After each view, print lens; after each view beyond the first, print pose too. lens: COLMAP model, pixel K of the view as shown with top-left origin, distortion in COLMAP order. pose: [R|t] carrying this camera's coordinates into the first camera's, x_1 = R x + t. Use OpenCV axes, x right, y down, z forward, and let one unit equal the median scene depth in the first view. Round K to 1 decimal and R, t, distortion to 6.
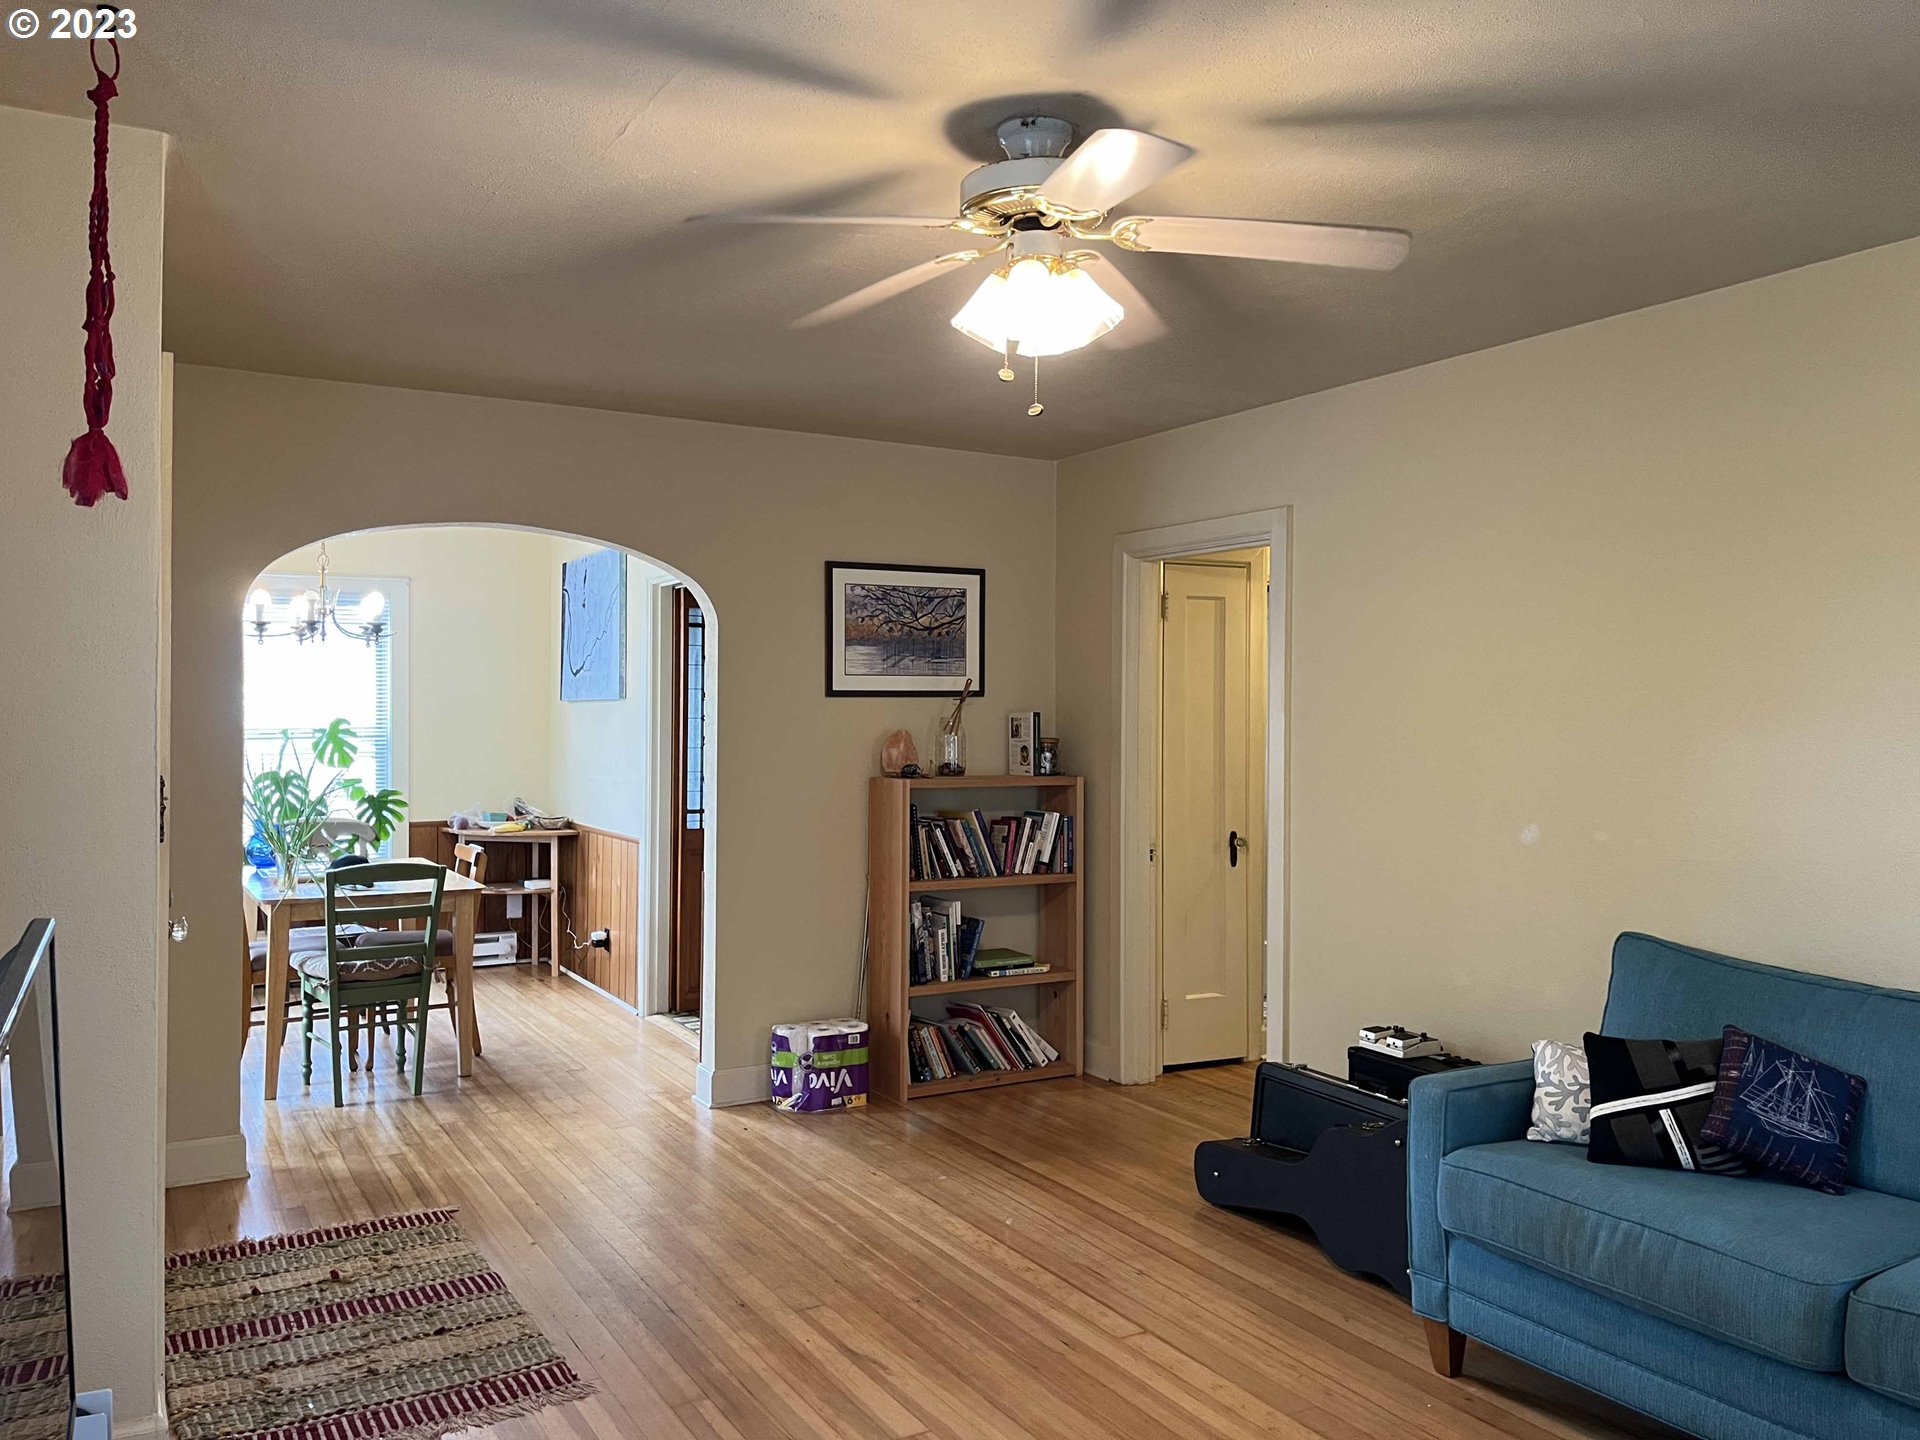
lens RADIAL K [[1444.7, 0, 961.9], [0, 1444.7, 707.1], [0, 0, 1]] dist [0.044994, -0.076157]
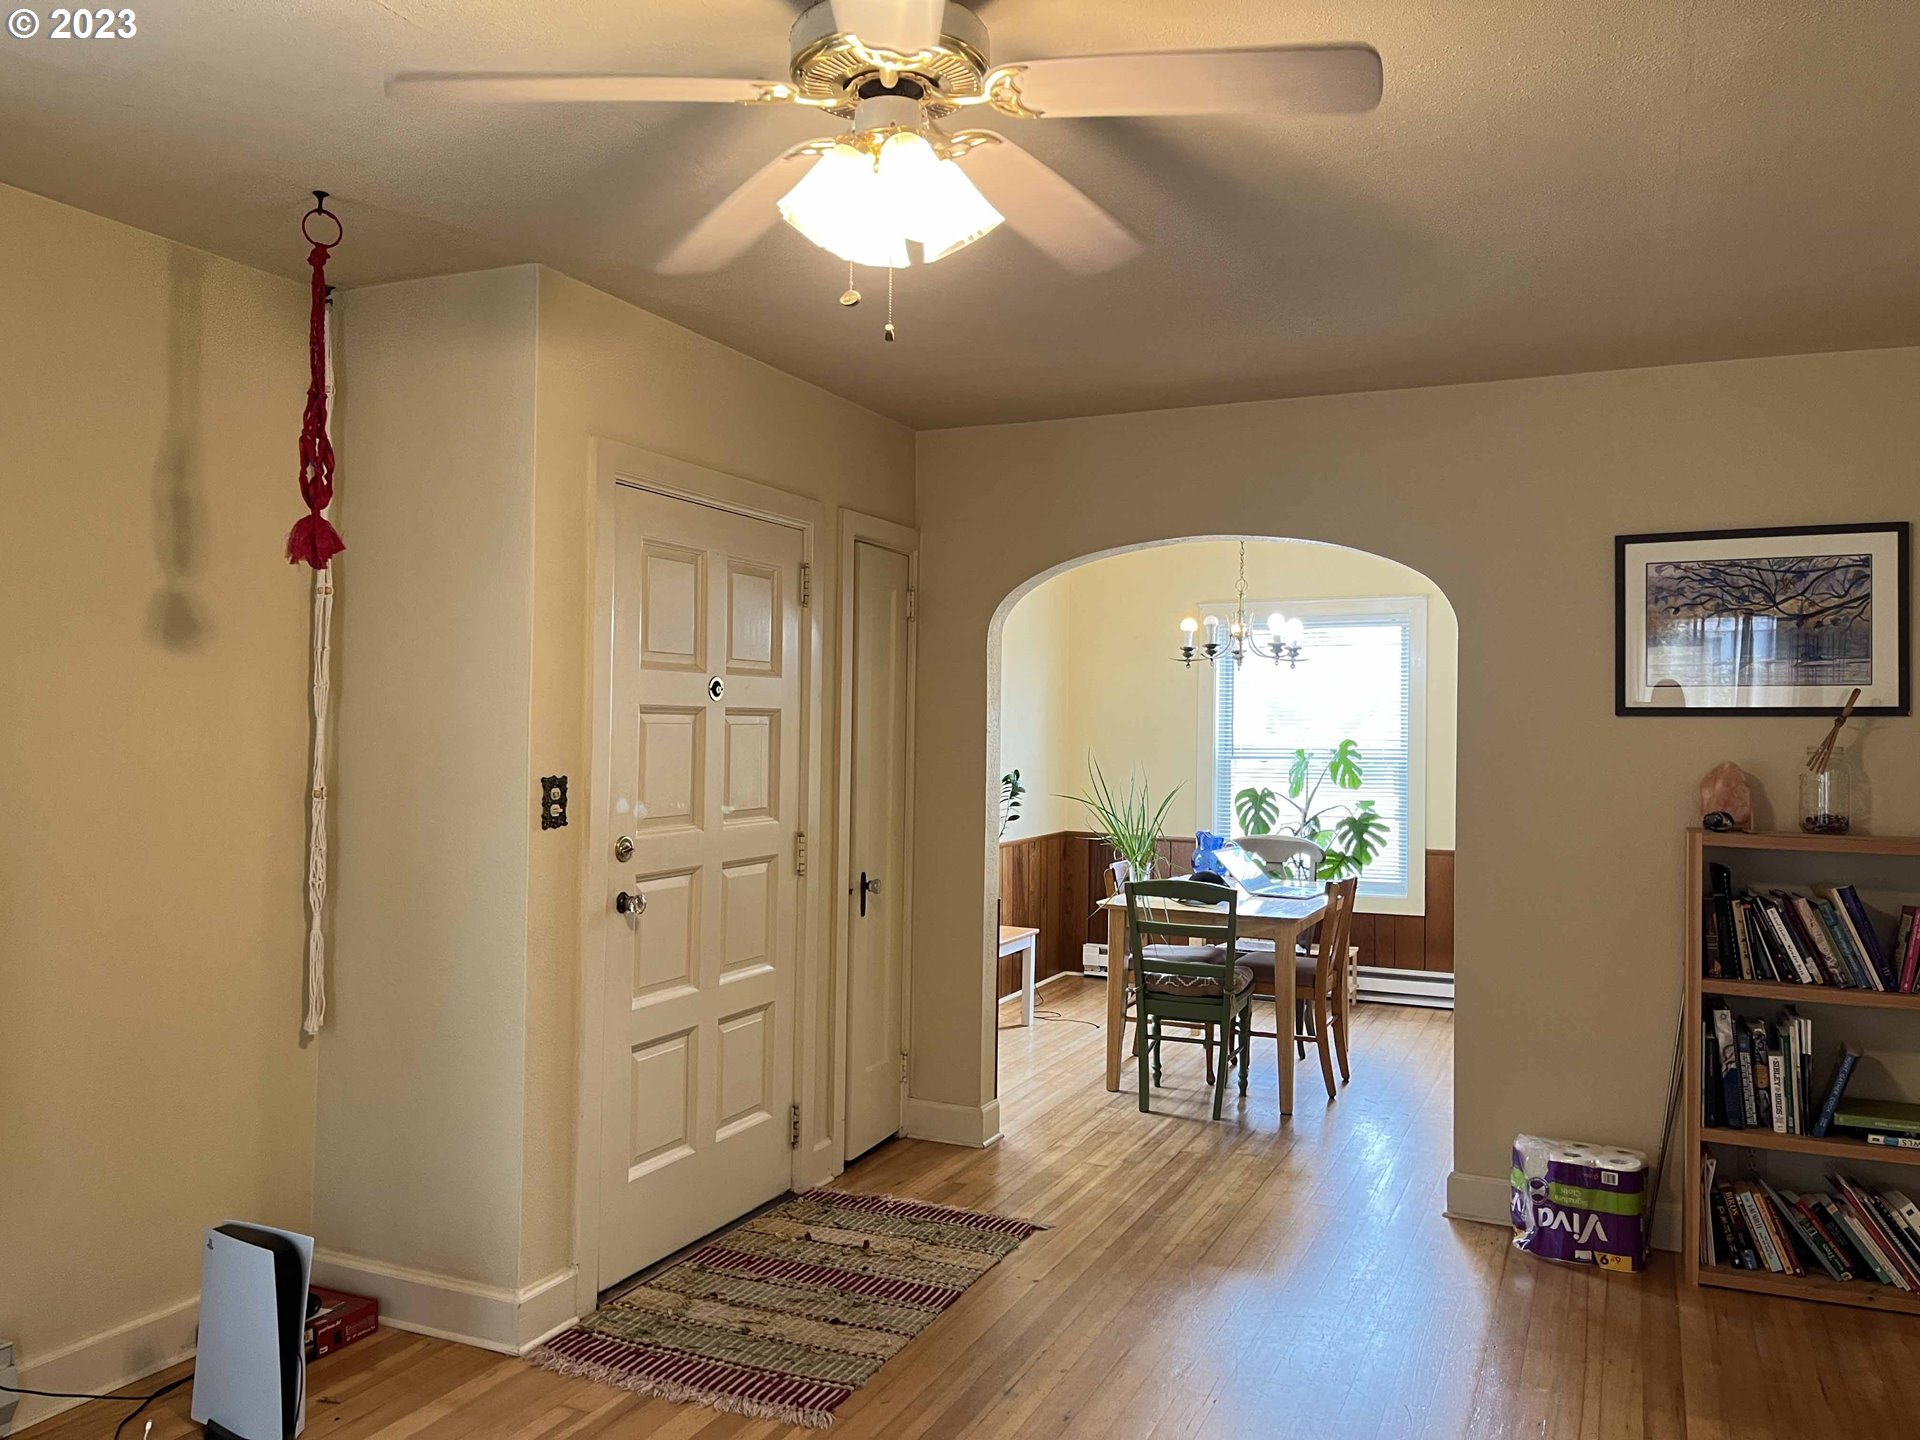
lens RADIAL K [[1444.7, 0, 967.8], [0, 1444.7, 724.6], [0, 0, 1]] dist [0.044994, -0.076157]
pose [[0.567073, 0.003723, -0.823659, 0.336497], [-0.007940, 0.999968, -0.000946, 0.000544], [0.823629, 0.007076, 0.567084, 0.294427]]
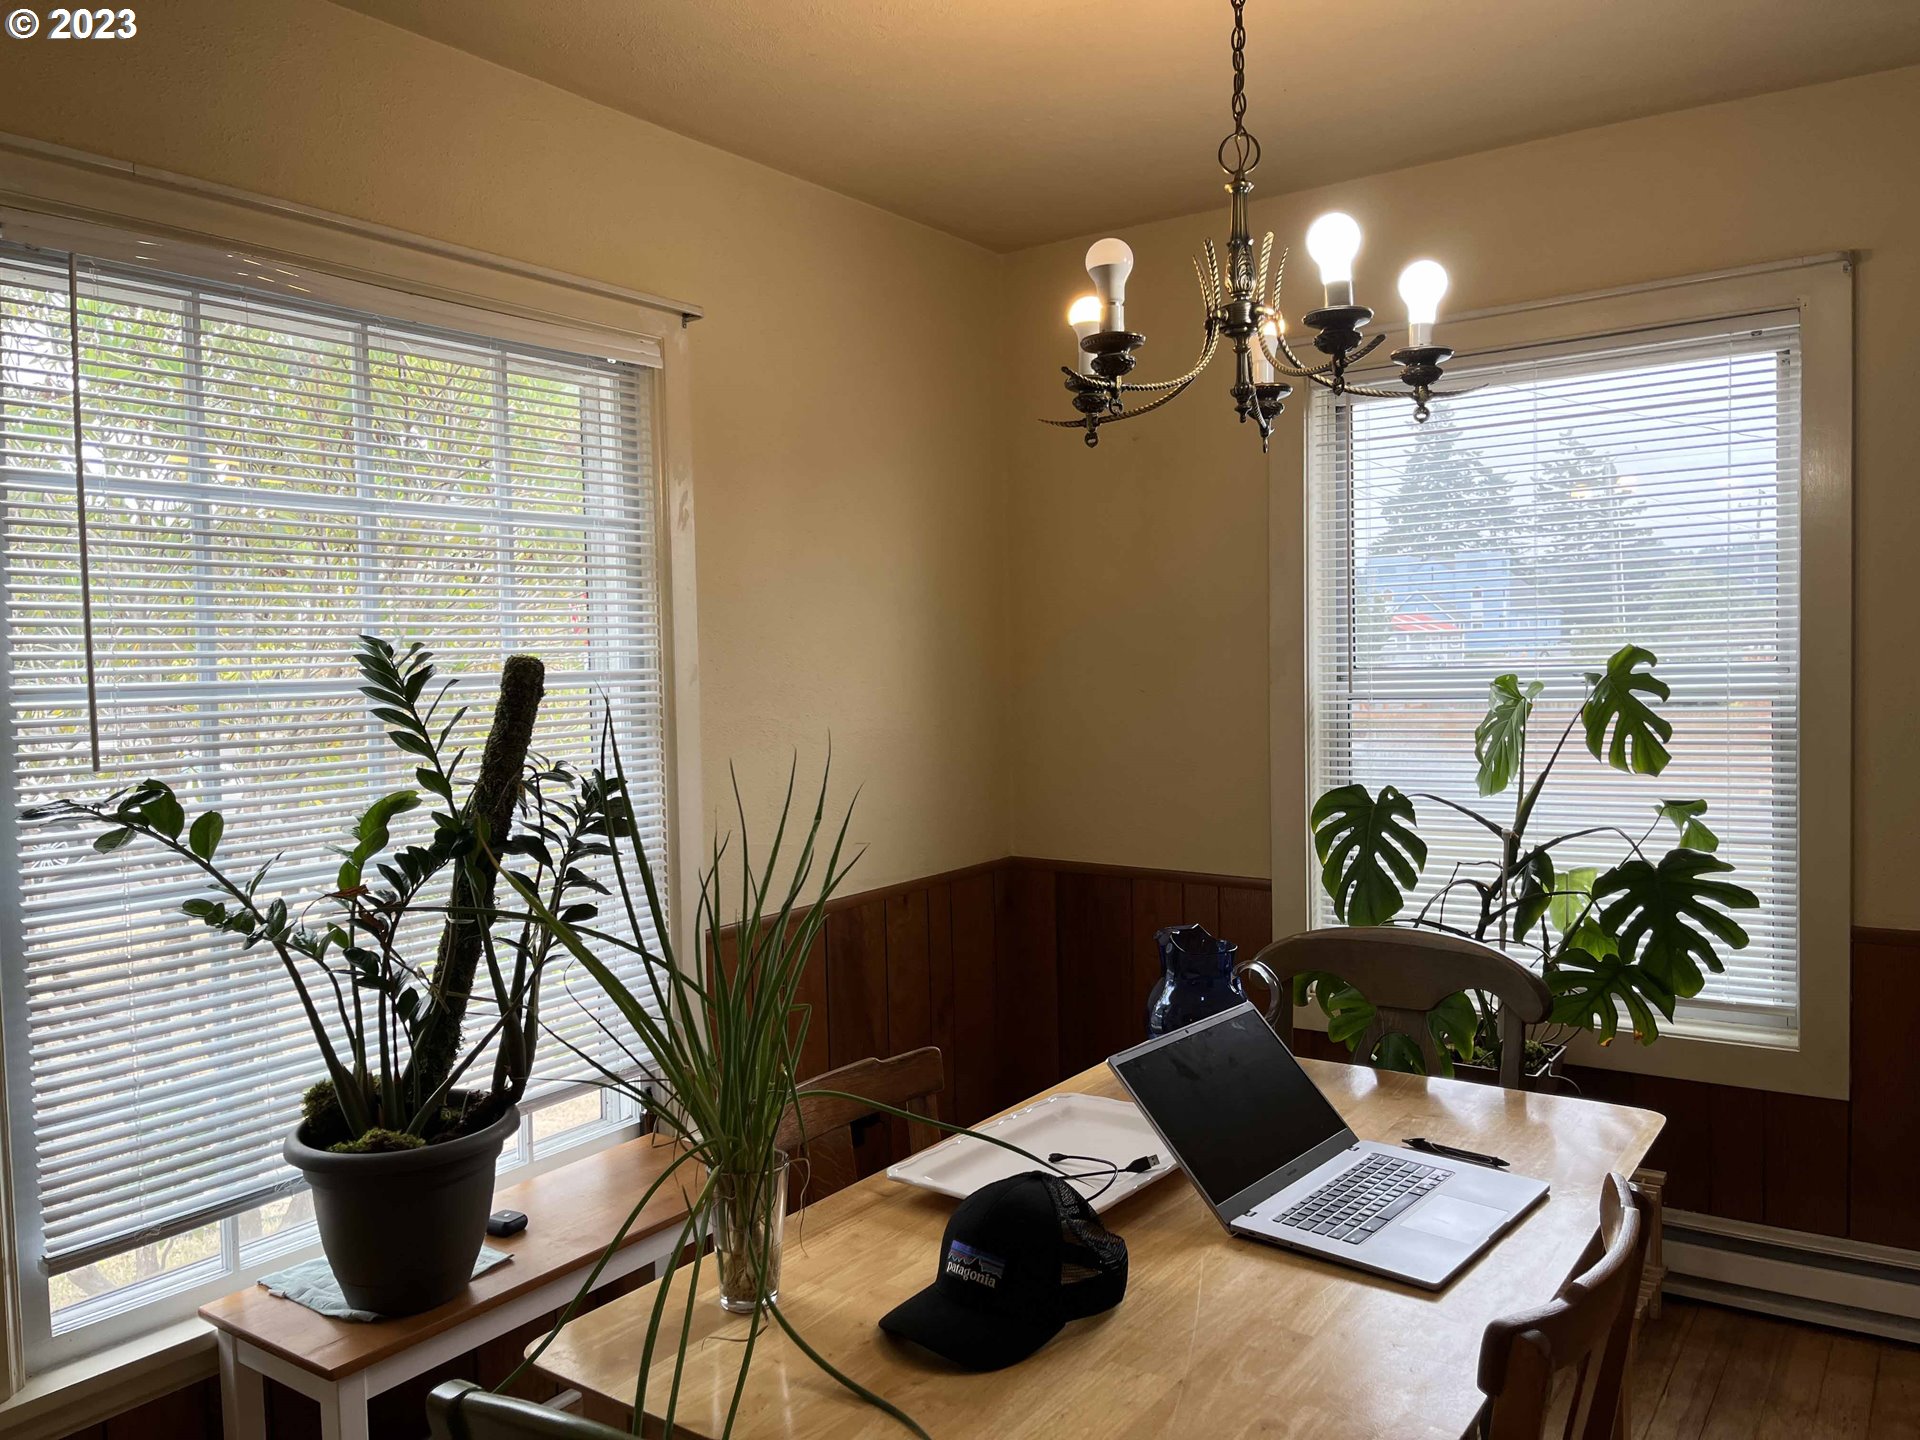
lens RADIAL K [[1444.7, 0, 959.0], [0, 1444.7, 719.1], [0, 0, 1]] dist [0.044994, -0.076157]
pose [[0.404536, 0.040118, -0.913642, -0.198820], [0.024079, 0.998224, 0.054494, 0.002162], [0.914205, -0.044044, 0.402851, 0.925089]]
